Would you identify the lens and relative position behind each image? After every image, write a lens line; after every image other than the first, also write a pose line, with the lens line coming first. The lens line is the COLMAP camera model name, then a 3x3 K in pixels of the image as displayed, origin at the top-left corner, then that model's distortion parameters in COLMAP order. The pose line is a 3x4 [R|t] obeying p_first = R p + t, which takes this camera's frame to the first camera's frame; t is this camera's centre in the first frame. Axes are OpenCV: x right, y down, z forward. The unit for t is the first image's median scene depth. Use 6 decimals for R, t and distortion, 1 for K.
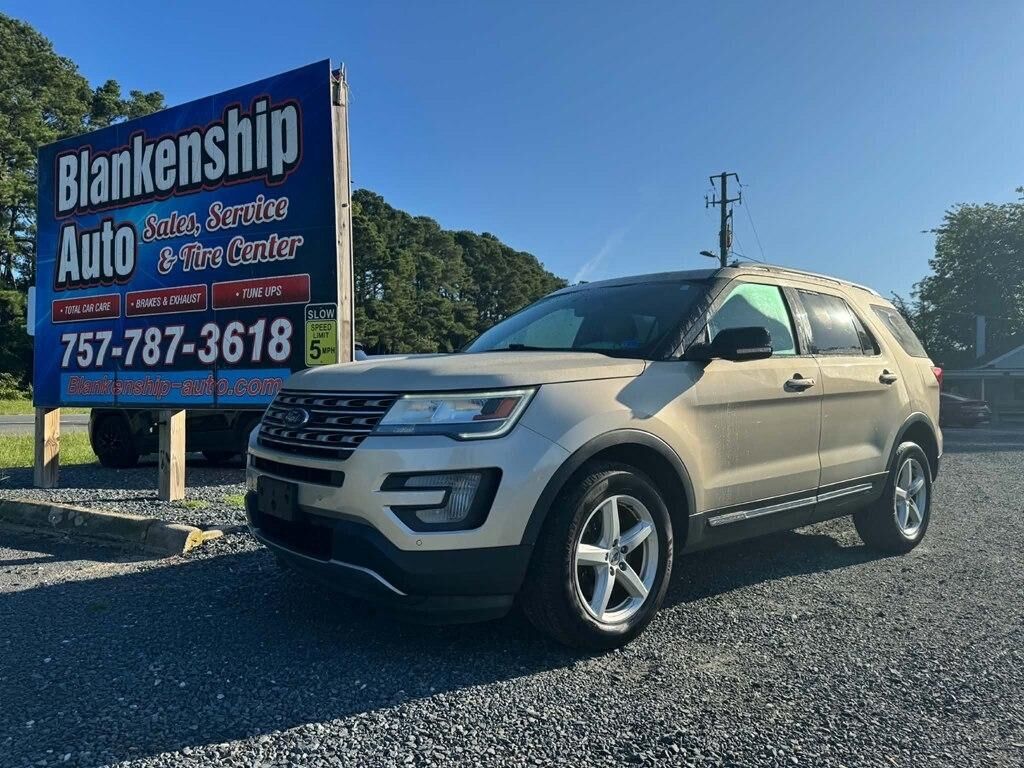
lens RADIAL K [[787.1, 0, 511.7], [0, 787.1, 385.6], [0, 0, 1]] dist [0.006653, -0.005075]
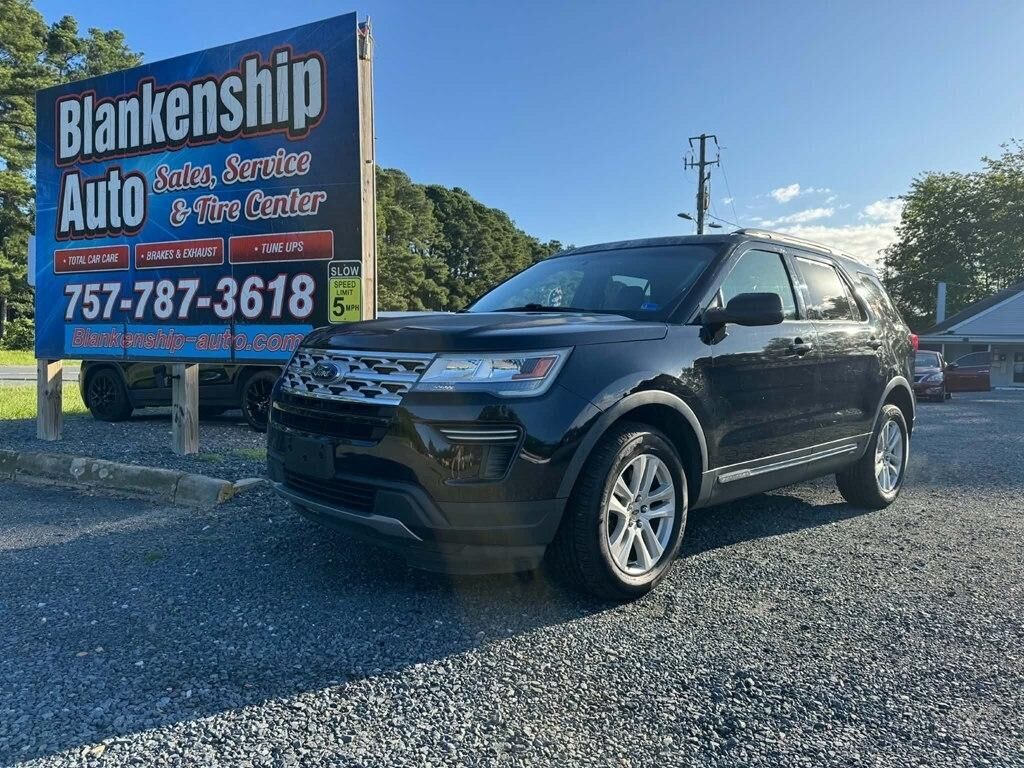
lens RADIAL K [[787.1, 0, 511.7], [0, 787.1, 385.6], [0, 0, 1]] dist [0.006653, -0.005075]
pose [[0.998582, 0.013885, 0.051385, -0.071838], [-0.016621, 0.998445, 0.053202, -0.001797], [-0.050567, -0.053980, 0.997261, -0.017898]]
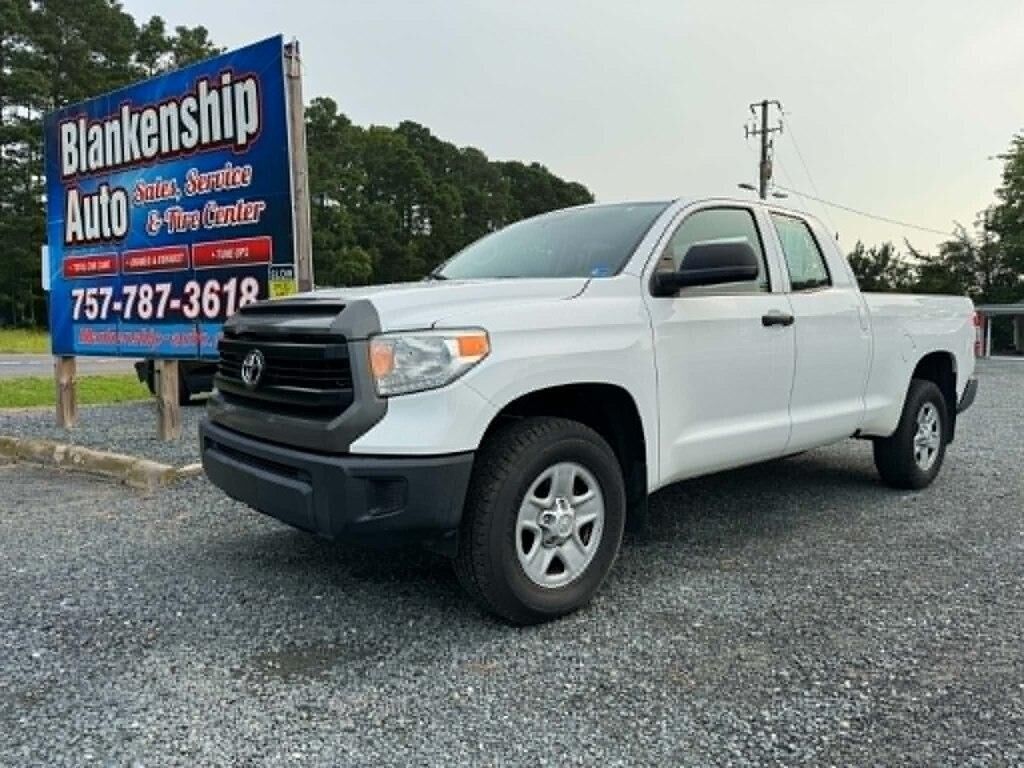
lens RADIAL K [[802.1, 0, 522.9], [0, 802.1, 388.3], [0, 0, 1]] dist [-0.001747, -0.001865]
pose [[0.997393, 0.002206, -0.072128, 0.156614], [0.004185, 0.996082, 0.088338, -0.026987], [0.072040, -0.088410, 0.993476, -0.089341]]
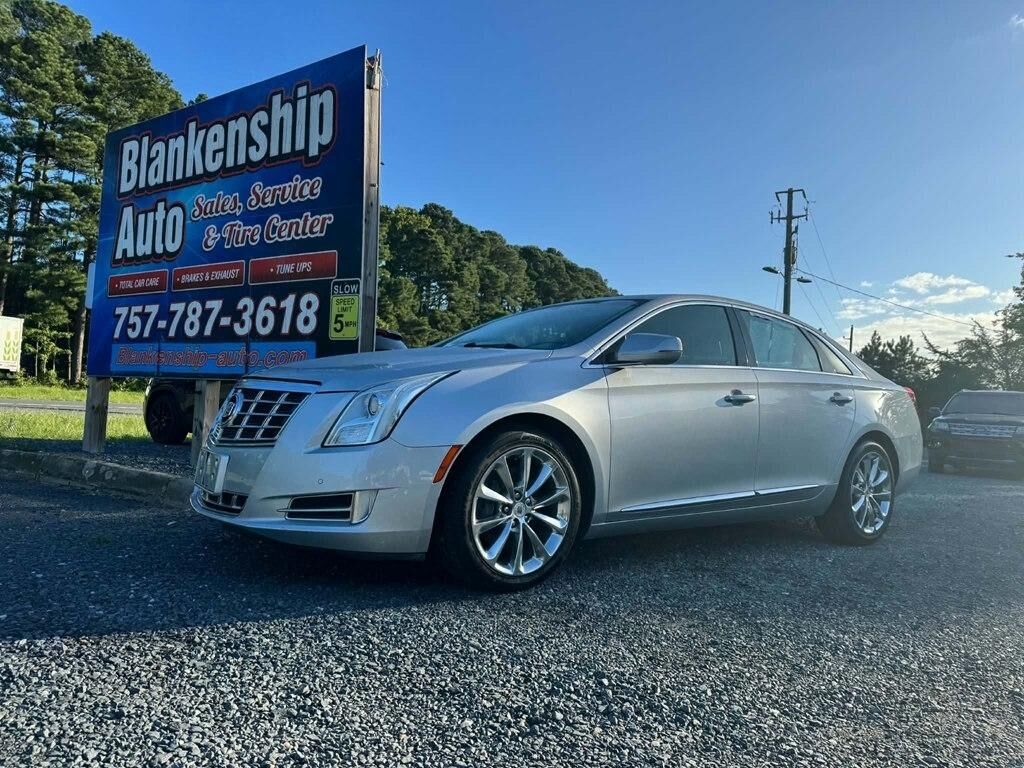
lens RADIAL K [[783.1, 0, 502.7], [0, 783.1, 378.6], [0, 0, 1]] dist [0.040646, -0.060319]
pose [[0.994414, 0.042296, -0.096703, 0.061036], [-0.045528, 0.998467, -0.031469, 0.045130], [0.095224, 0.035696, 0.994816, -0.002182]]
